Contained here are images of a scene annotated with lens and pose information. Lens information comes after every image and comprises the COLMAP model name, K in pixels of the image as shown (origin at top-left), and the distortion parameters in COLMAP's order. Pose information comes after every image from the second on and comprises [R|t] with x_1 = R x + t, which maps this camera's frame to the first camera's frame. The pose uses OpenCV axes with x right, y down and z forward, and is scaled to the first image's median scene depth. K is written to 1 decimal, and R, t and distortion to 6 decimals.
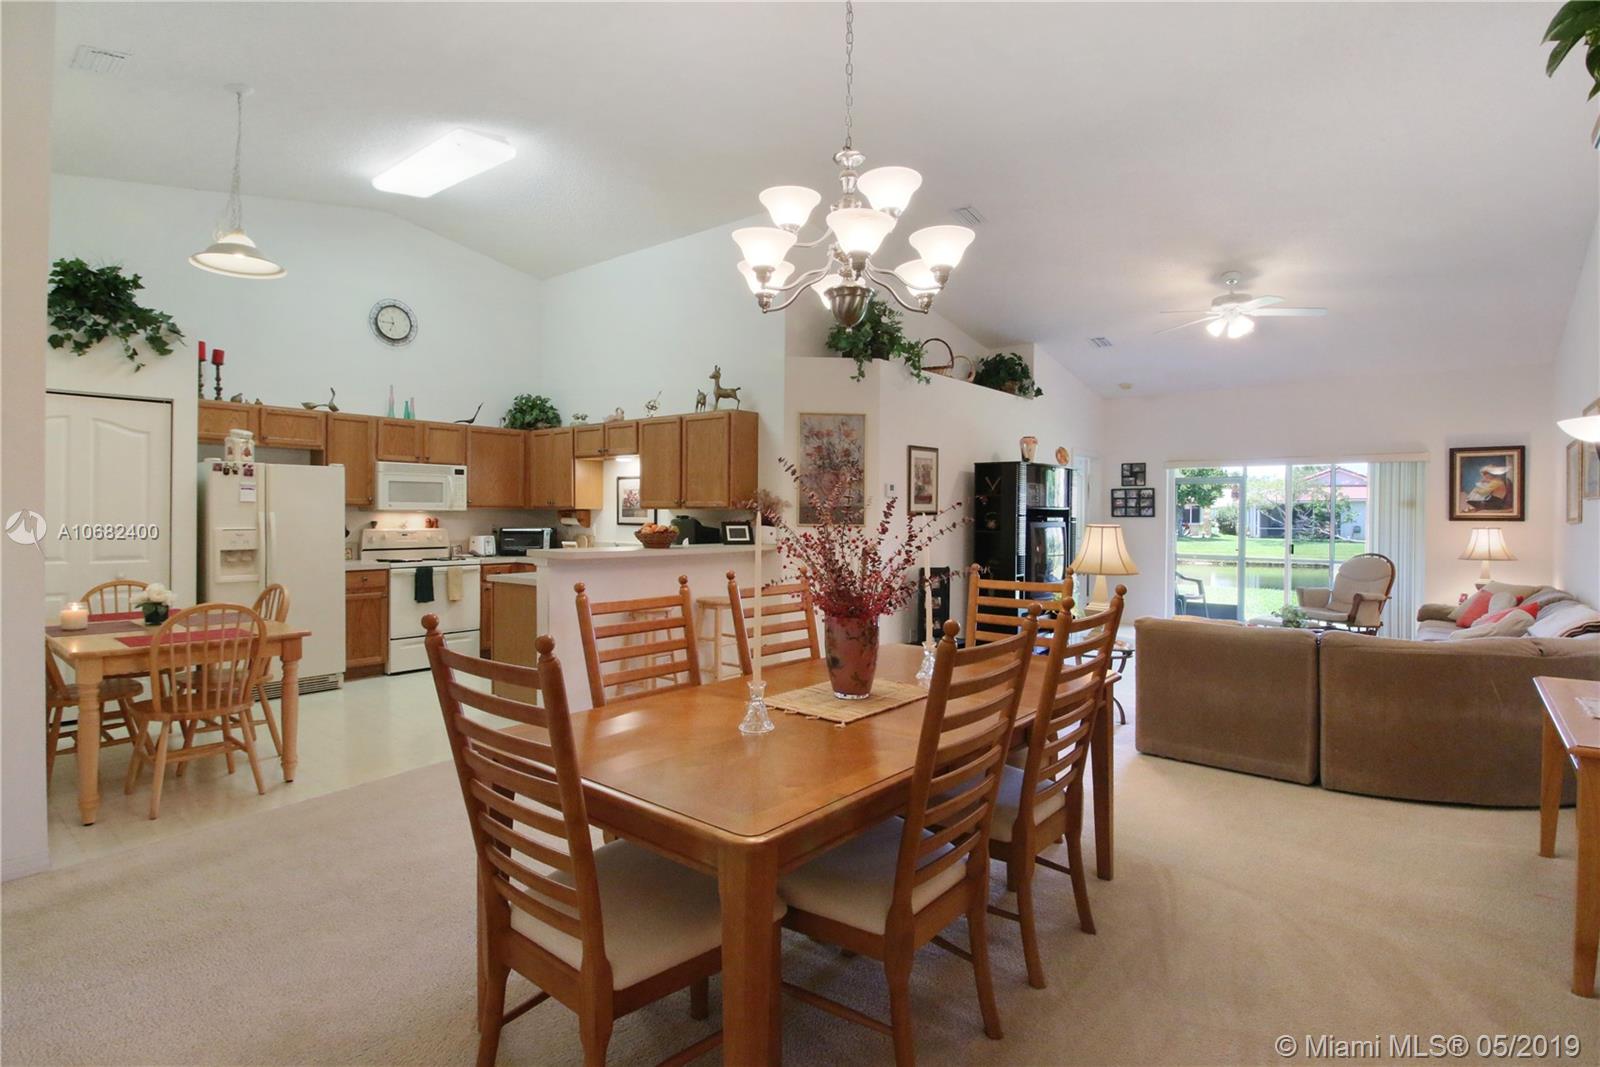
lens RADIAL K [[761.2, 0, 815.7], [0, 761.2, 506.3], [0, 0, 1]] dist [-0.005203, -0.003317]
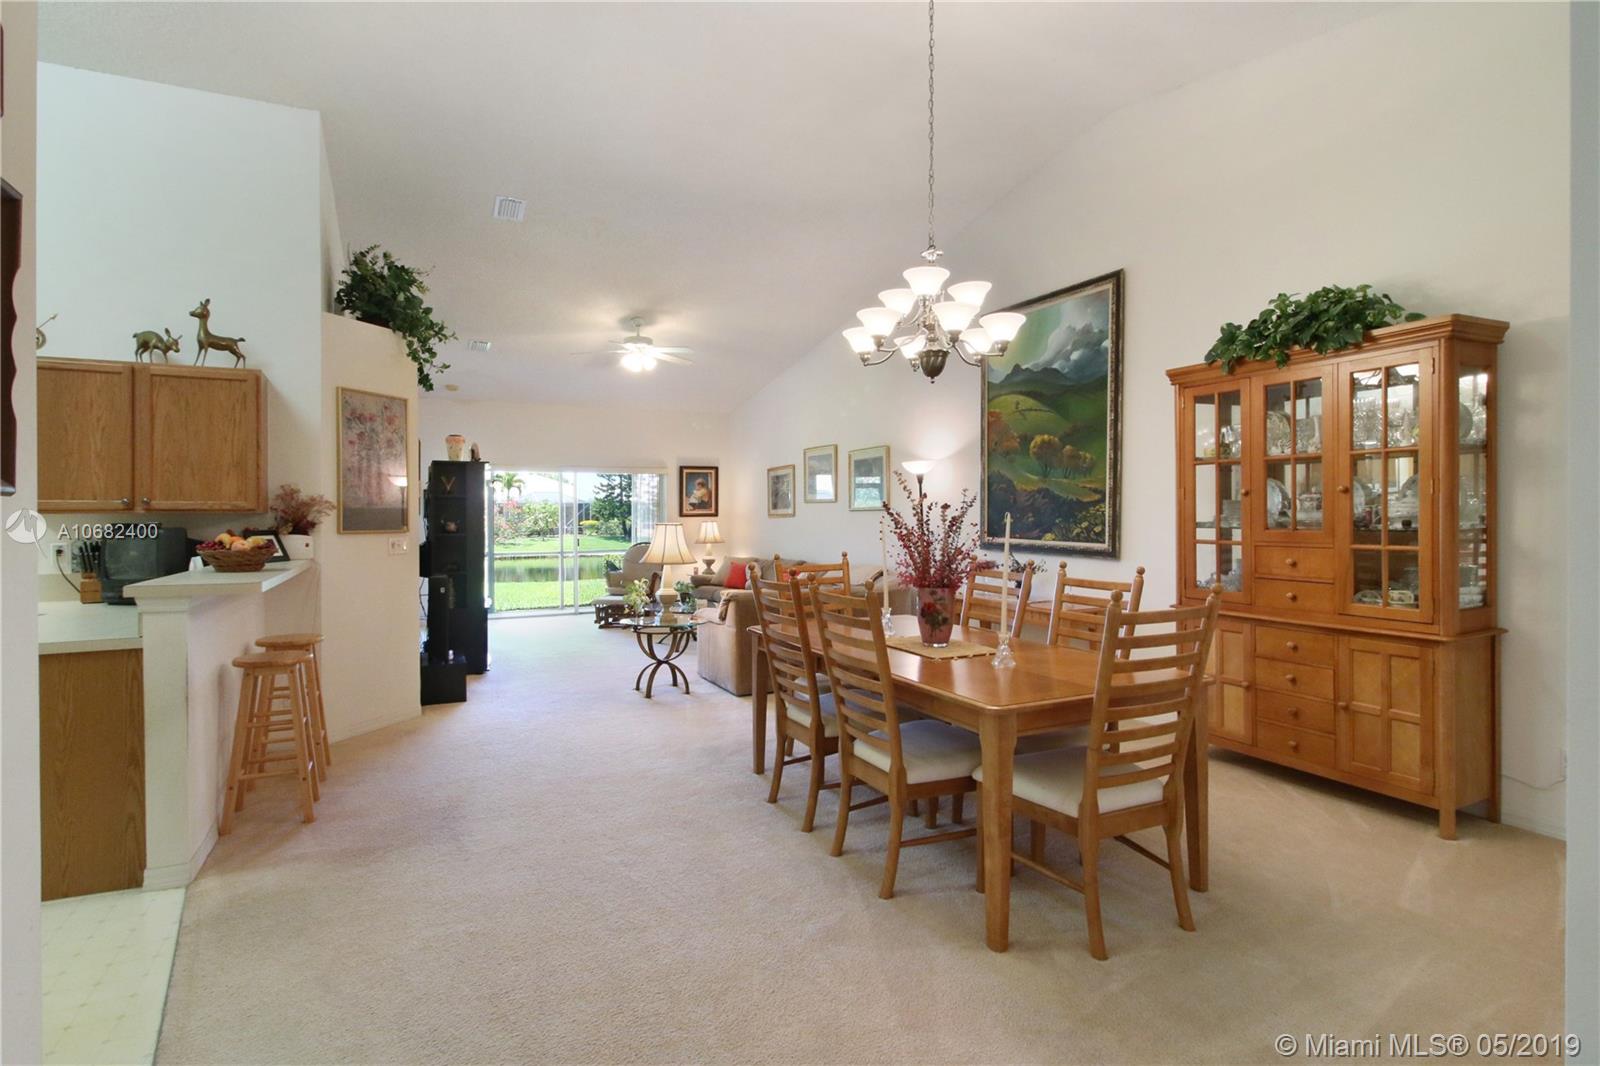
lens RADIAL K [[792.5, 0, 760.8], [0, 792.5, 489.7], [0, 0, 1]] dist [-0.001631, -0.007594]
pose [[0.442998, 0.018703, 0.896328, -0.517096], [0.001158, 0.999770, -0.021434, -0.000226], [-0.896522, 0.010533, 0.442874, 0.234871]]
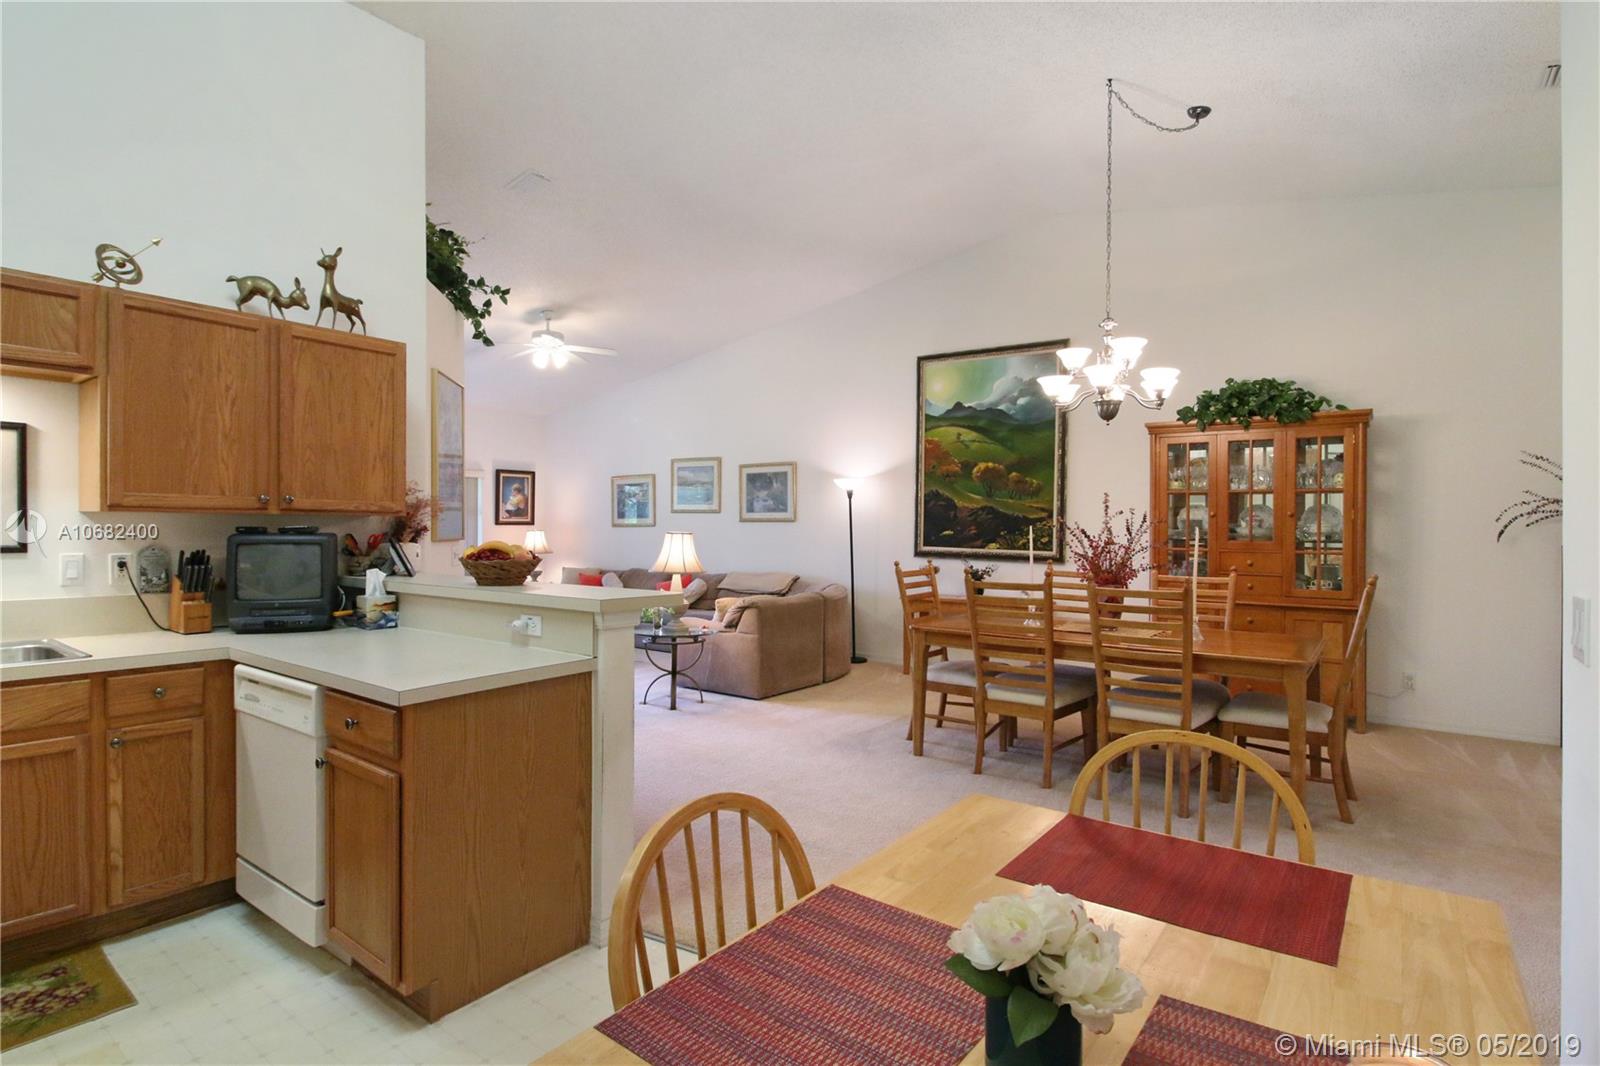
lens RADIAL K [[792.5, 0, 755.6], [0, 792.5, 511.3], [0, 0, 1]] dist [-0.001631, -0.007594]
pose [[-0.011287, 0.010595, 0.999880, -0.663395], [-0.016305, 0.999809, -0.010778, 0.003301], [-0.999803, -0.016425, -0.011112, 0.673164]]
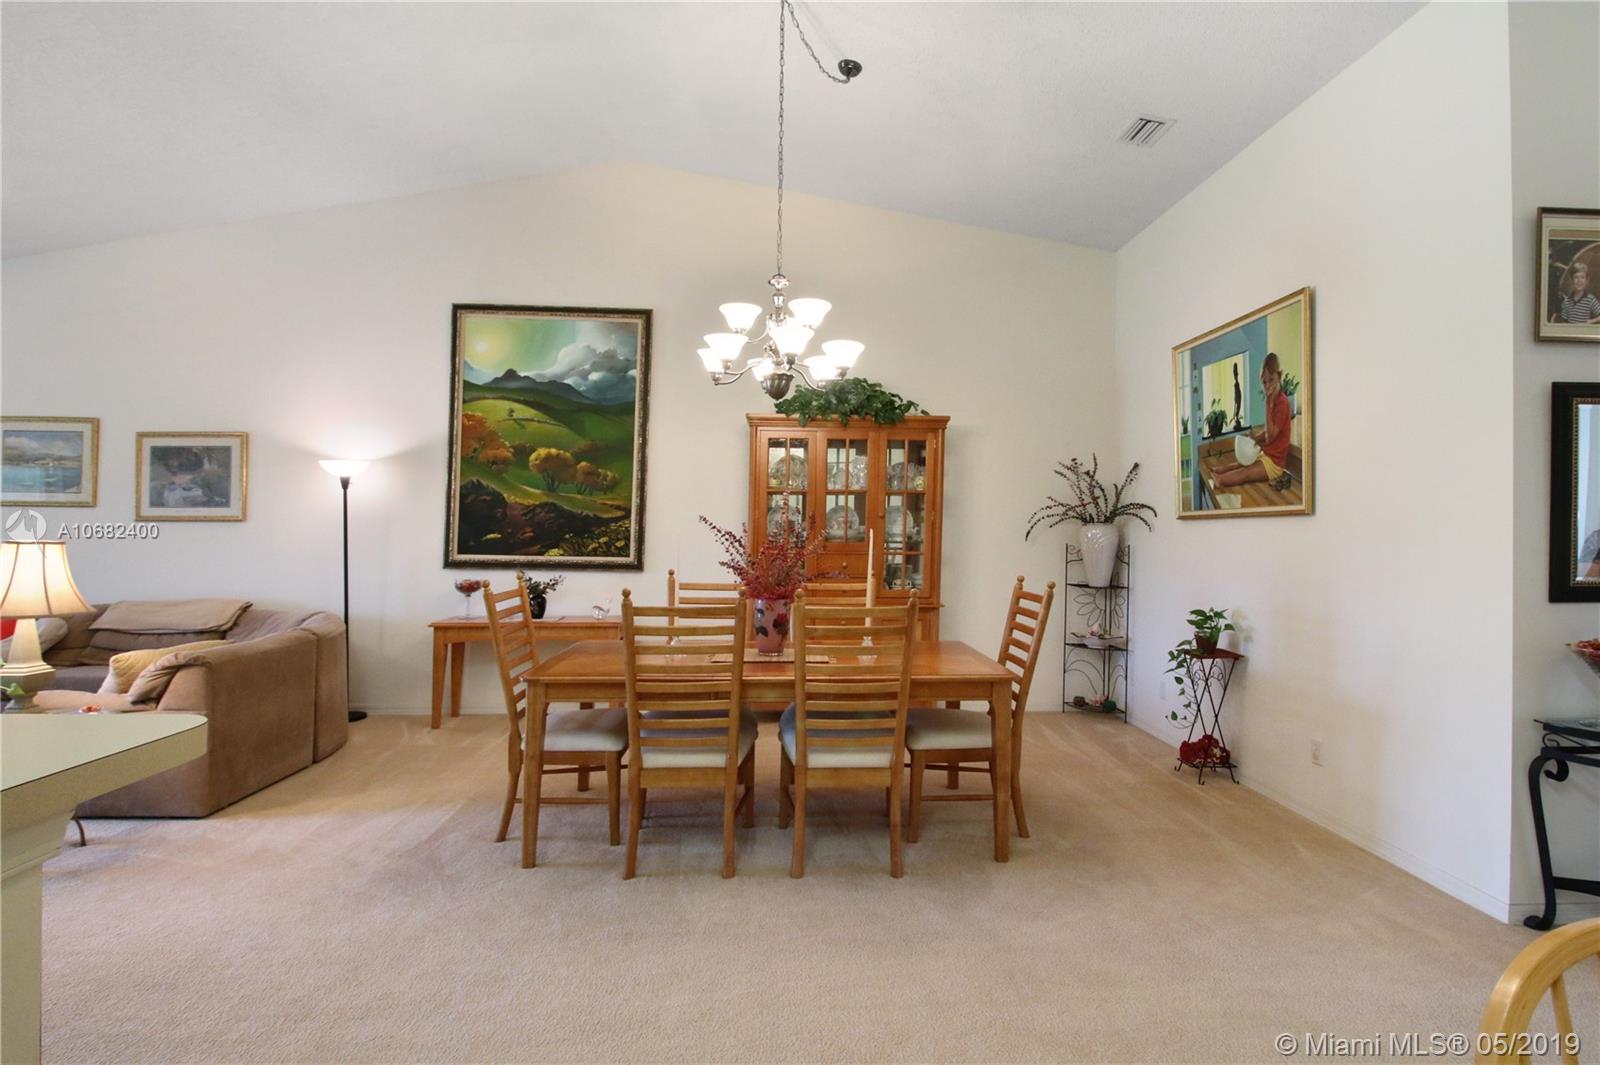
lens RADIAL K [[792.5, 0, 791.5], [0, 792.5, 511.2], [0, 0, 1]] dist [-0.001631, -0.007594]
pose [[-0.662662, 0.007066, 0.748886, -0.413896], [-0.015402, 0.999615, -0.023061, 0.004906], [-0.748761, -0.026816, -0.662298, 0.722407]]
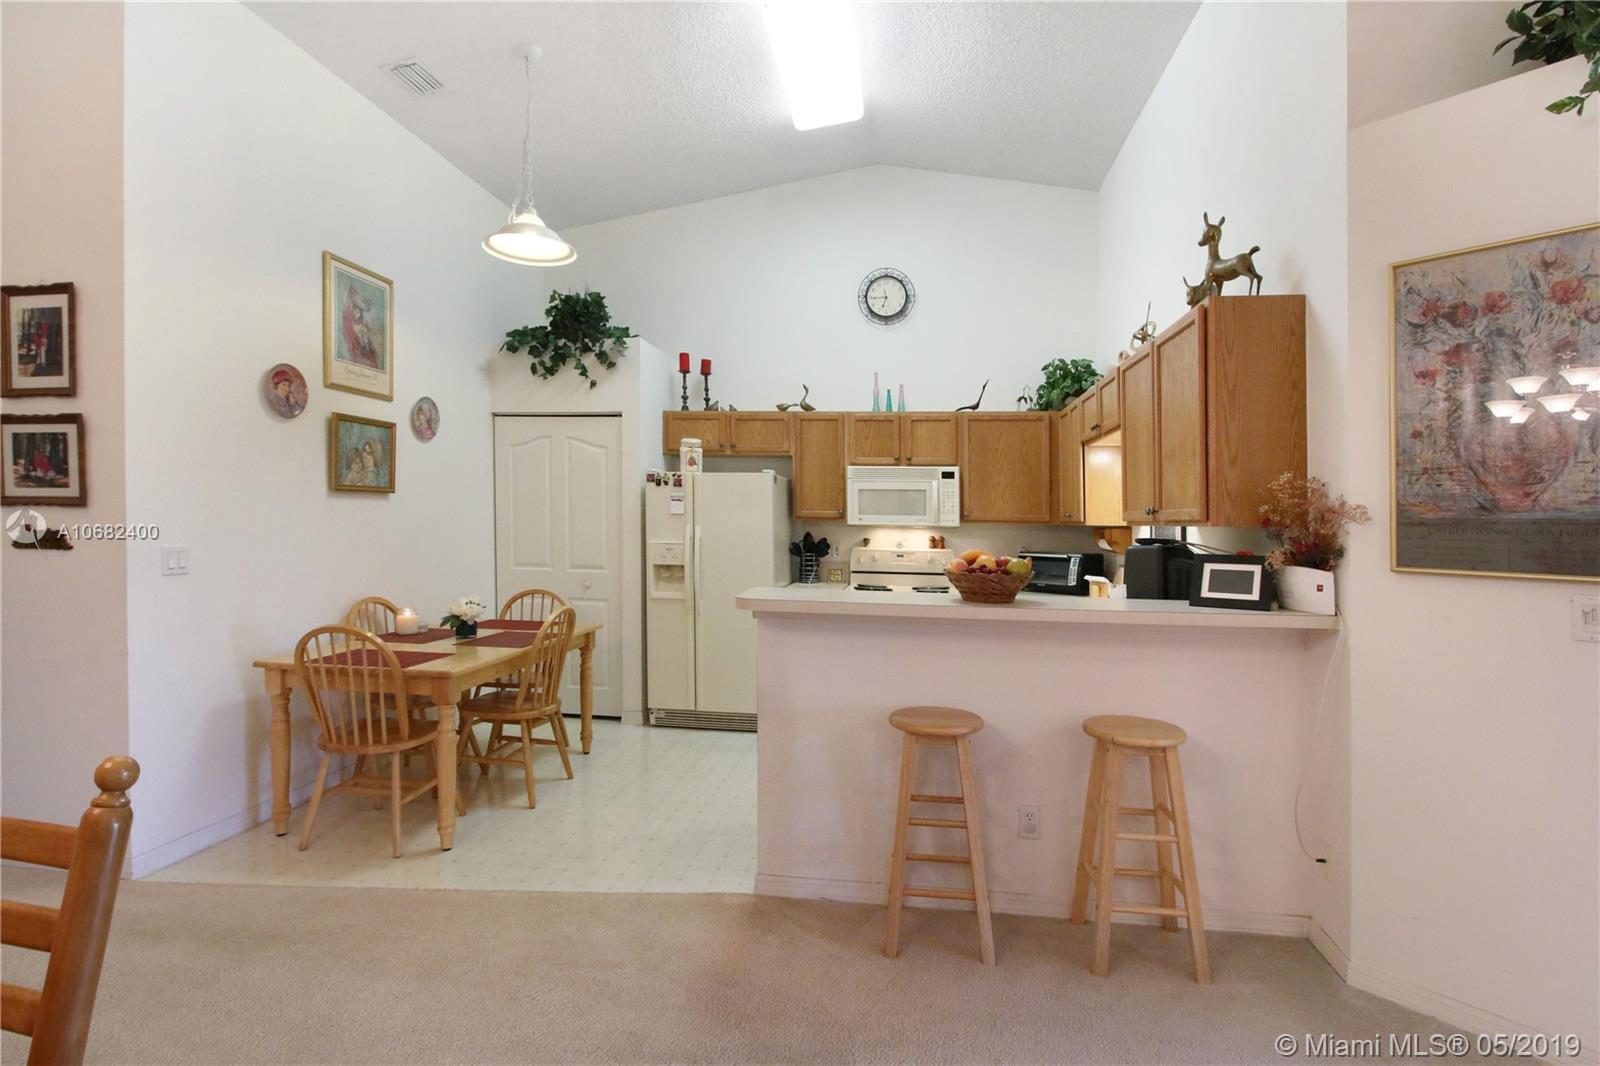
lens RADIAL K [[792.5, 0, 803.9], [0, 792.5, 527.7], [0, 0, 1]] dist [-0.001631, -0.007594]
pose [[0.537628, 0.008518, -0.843139, 0.138468], [-0.005638, 0.999963, 0.006507, 0.003716], [0.843163, 0.001255, 0.537656, 0.511536]]
